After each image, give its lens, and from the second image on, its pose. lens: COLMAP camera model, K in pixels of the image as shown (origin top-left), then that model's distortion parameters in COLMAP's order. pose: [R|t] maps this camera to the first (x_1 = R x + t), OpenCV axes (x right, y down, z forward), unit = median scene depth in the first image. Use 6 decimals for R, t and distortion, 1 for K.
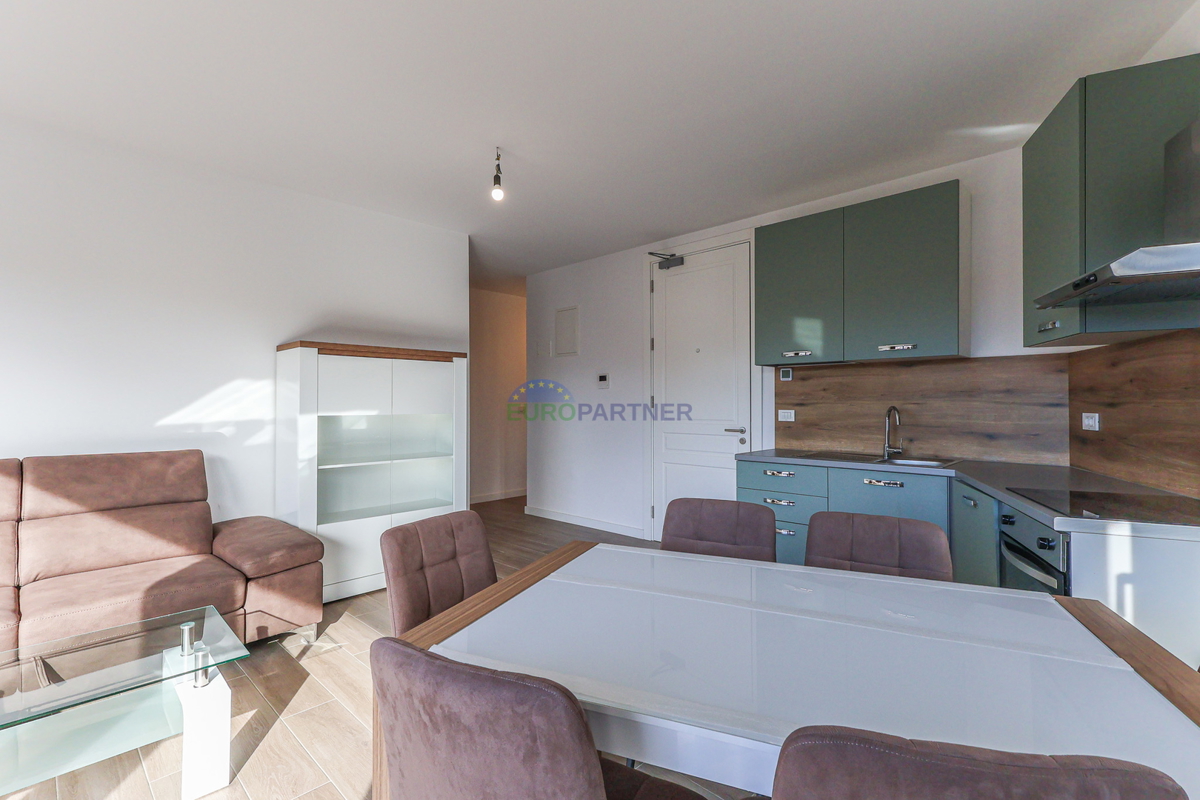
lens RADIAL K [[548.2, 0, 596.9], [0, 548.2, 399.0], [0, 0, 1]] dist [0.018888, -0.000299]
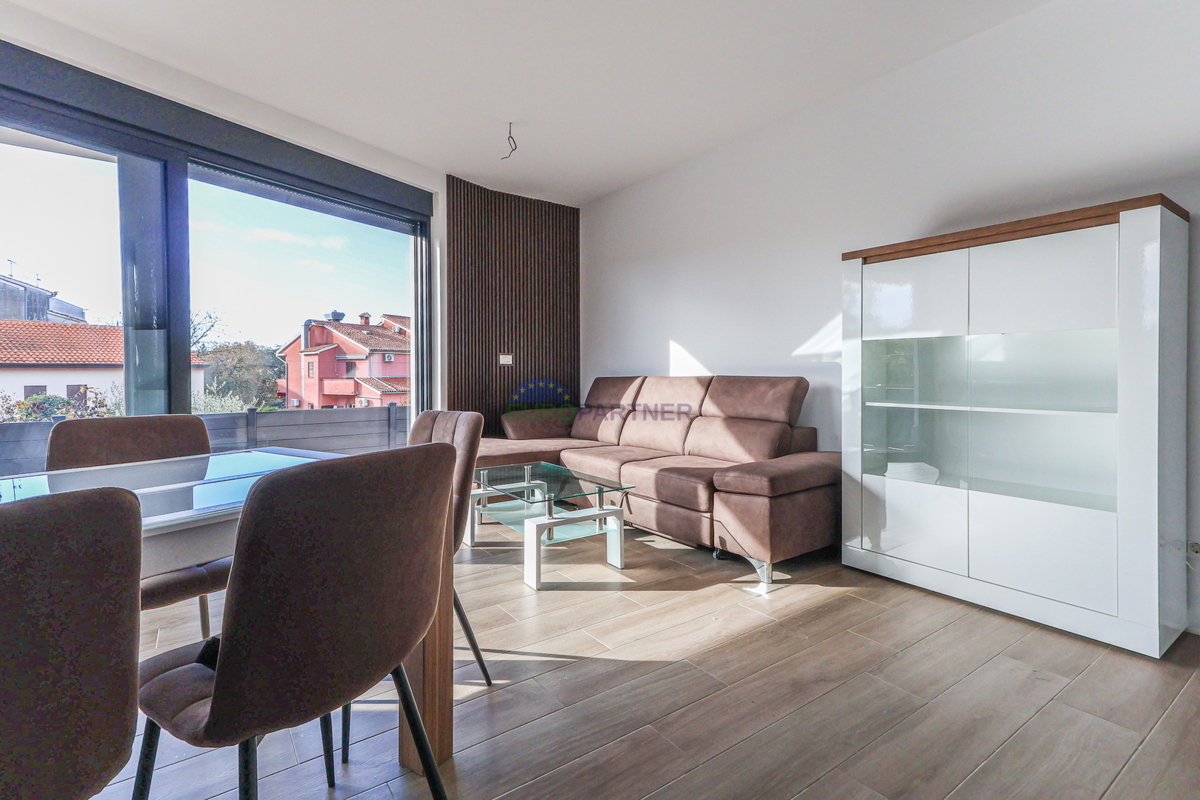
lens RADIAL K [[559.2, 0, 585.2], [0, 559.2, 378.7], [0, 0, 1]] dist [0.020107, -0.000182]
pose [[-0.187382, 0.015567, -0.982164, 0.449563], [0.013164, 0.999824, 0.013336, 0.081819], [0.982199, -0.010430, -0.187554, 0.867191]]
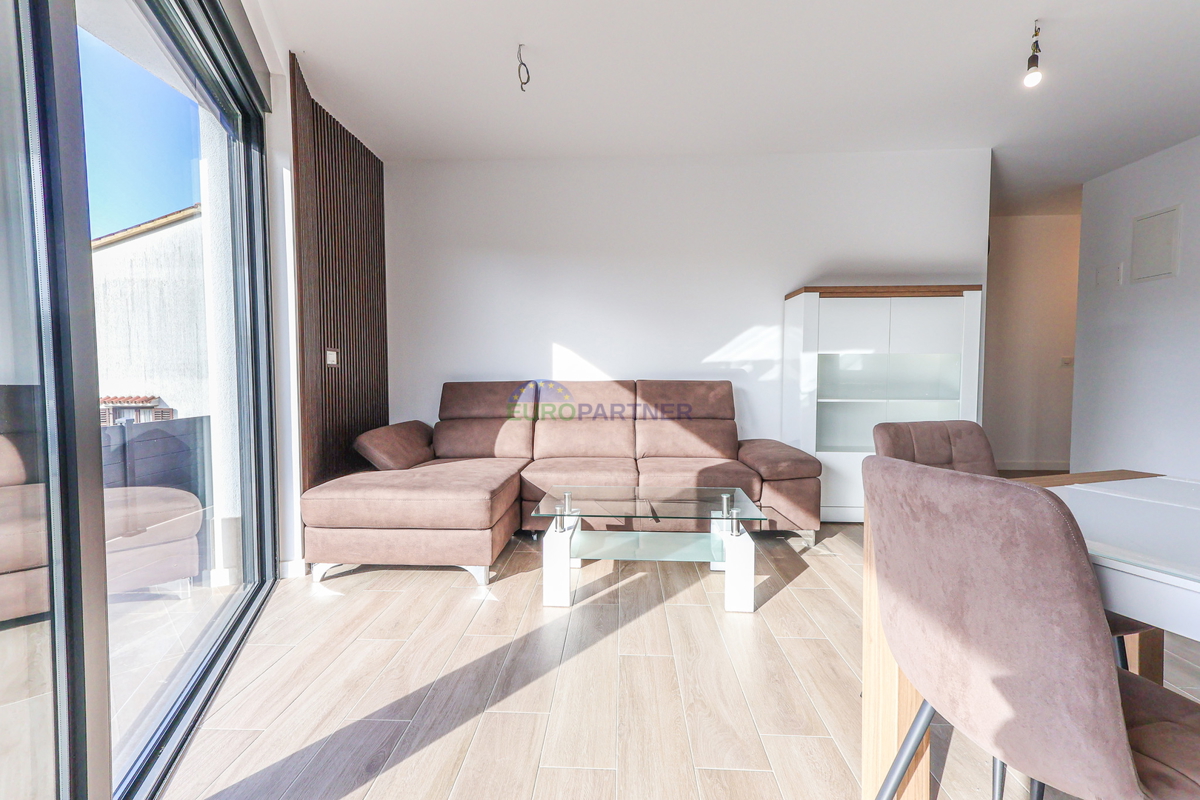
lens RADIAL K [[548.2, 0, 596.9], [0, 548.2, 399.0], [0, 0, 1]] dist [0.018888, -0.000299]
pose [[0.662442, 0.039318, -0.748081, 0.035751], [0.004952, 0.998370, 0.056858, 0.065172], [0.749097, -0.041370, 0.661168, -0.080733]]
